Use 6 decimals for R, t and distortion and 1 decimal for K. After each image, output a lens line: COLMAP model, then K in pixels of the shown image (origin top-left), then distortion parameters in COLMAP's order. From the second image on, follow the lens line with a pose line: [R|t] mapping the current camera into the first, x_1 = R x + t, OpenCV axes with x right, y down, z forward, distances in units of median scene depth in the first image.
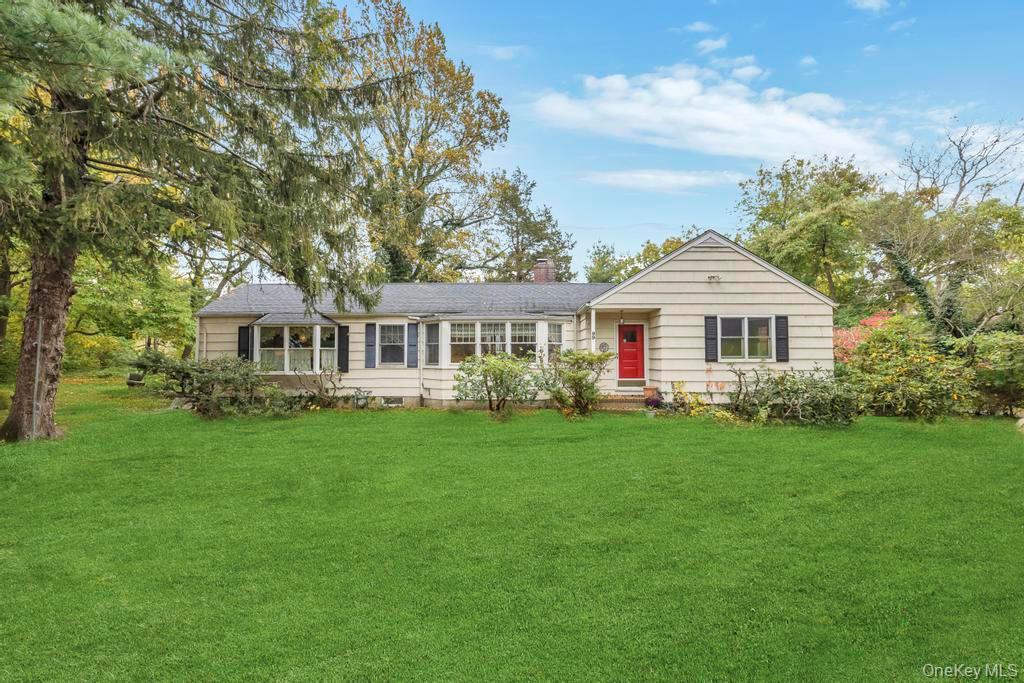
lens RADIAL K [[424.8, 0, 509.4], [0, 424.8, 360.8], [0, 0, 1]] dist [0.000810, 0.000082]
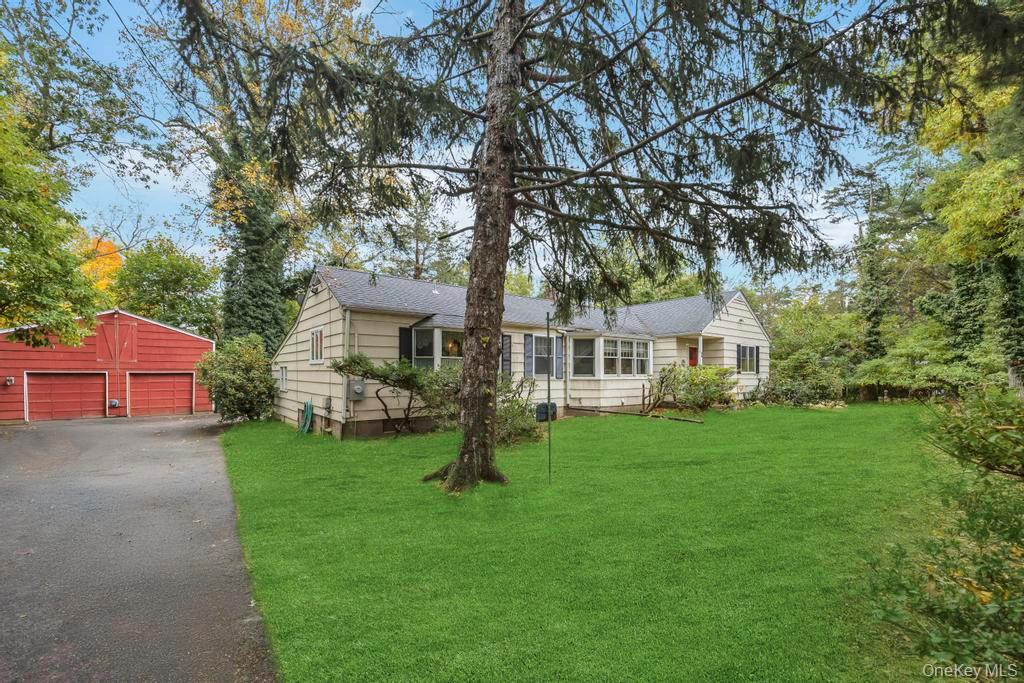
lens RADIAL K [[414.5, 0, 512.6], [0, 414.5, 339.2], [0, 0, 1]] dist [-0.001234, 0.000059]
pose [[0.763766, 0.055629, 0.643092, -1.102897], [0.001932, 0.996078, -0.088458, 0.008520], [-0.645491, 0.068804, 0.760663, 0.340699]]
